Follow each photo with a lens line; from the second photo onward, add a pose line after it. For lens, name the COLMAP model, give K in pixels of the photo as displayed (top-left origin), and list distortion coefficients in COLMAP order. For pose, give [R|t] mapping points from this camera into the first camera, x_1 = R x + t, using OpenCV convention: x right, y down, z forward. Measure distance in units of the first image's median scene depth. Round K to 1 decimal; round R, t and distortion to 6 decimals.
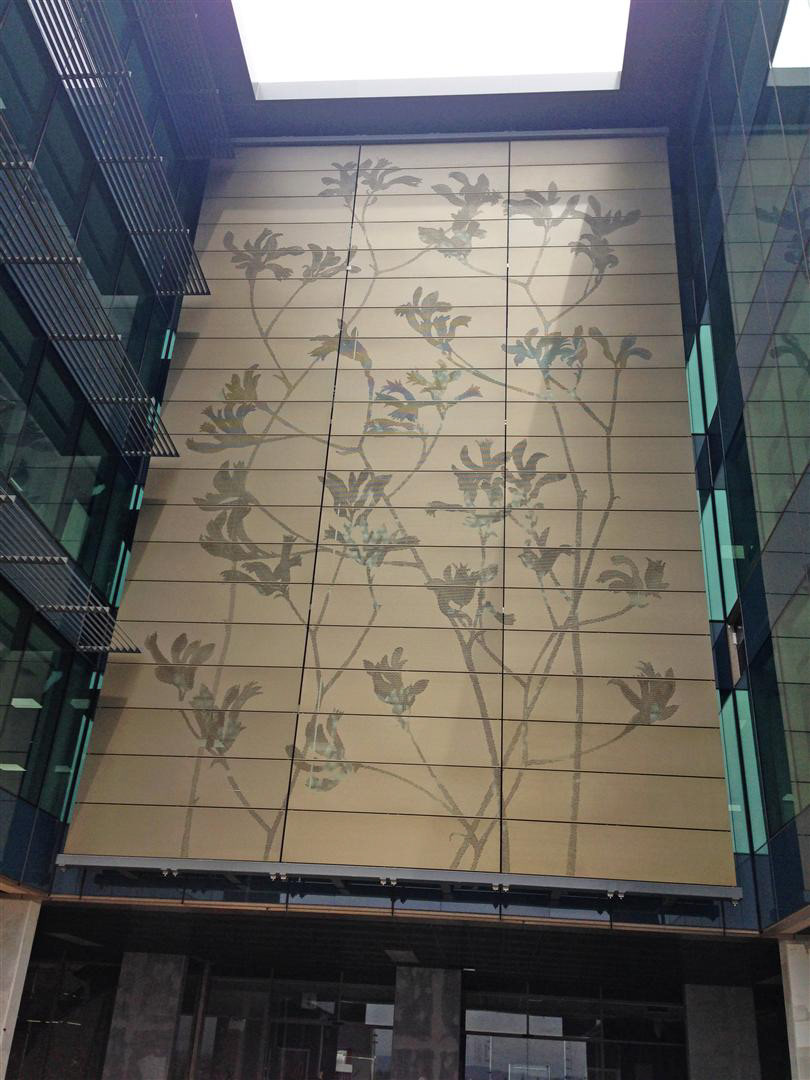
lens RADIAL K [[969.8, 0, 407.1], [0, 969.8, 543.7], [0, 0, 1]] dist [0.075161, -0.123900]
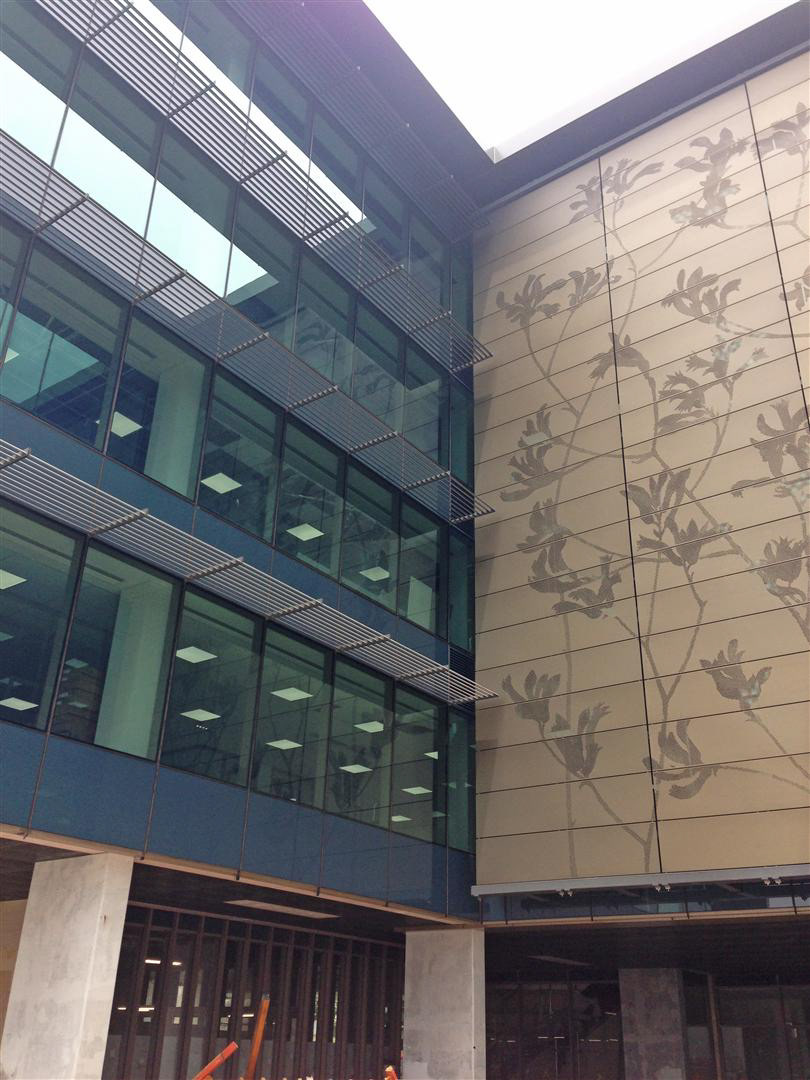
lens RADIAL K [[969.8, 0, 407.1], [0, 969.8, 543.7], [0, 0, 1]] dist [0.075161, -0.123900]
pose [[0.844715, -0.268919, -0.462751, 0.177820], [0.262209, 0.961671, -0.080217, 0.006767], [0.466586, -0.053577, 0.882852, -0.006789]]
